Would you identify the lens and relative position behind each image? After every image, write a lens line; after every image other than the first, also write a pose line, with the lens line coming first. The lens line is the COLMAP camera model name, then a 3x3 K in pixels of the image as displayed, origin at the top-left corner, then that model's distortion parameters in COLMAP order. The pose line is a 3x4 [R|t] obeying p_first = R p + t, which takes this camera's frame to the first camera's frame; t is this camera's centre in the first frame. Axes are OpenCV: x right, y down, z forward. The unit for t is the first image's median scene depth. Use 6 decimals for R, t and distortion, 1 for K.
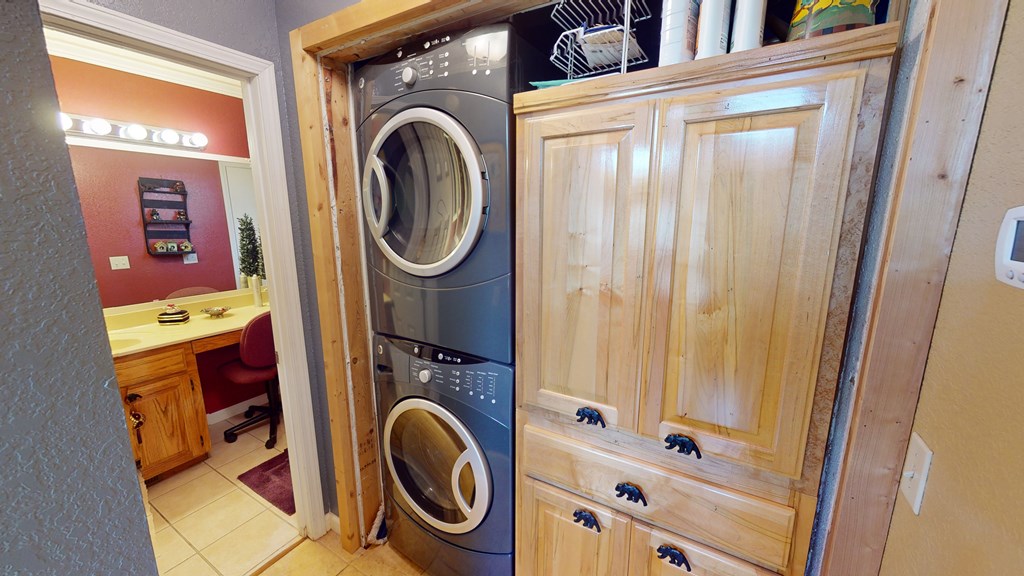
lens RADIAL K [[374.9, 0, 514.7], [0, 374.9, 287.6], [0, 0, 1]] dist [-0.001733, 0.000428]
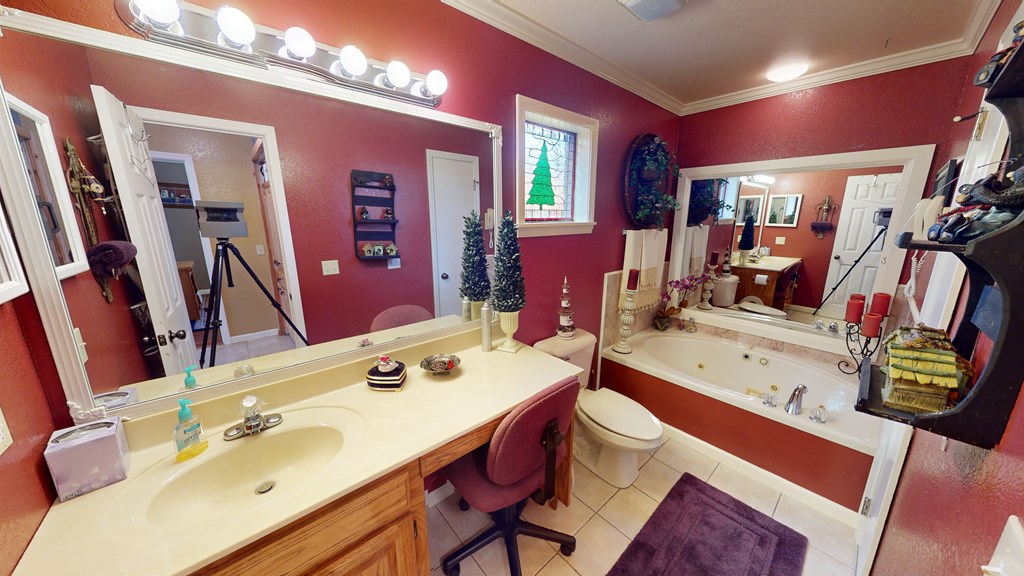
lens RADIAL K [[327.8, 0, 512.4], [0, 327.8, 286.4], [0, 0, 1]] dist [-0.000964, -0.000027]
pose [[0.947138, 0.067259, -0.313698, -0.377816], [-0.060542, 0.997681, 0.031118, -0.067938], [0.315063, -0.010481, 0.949013, 0.376566]]
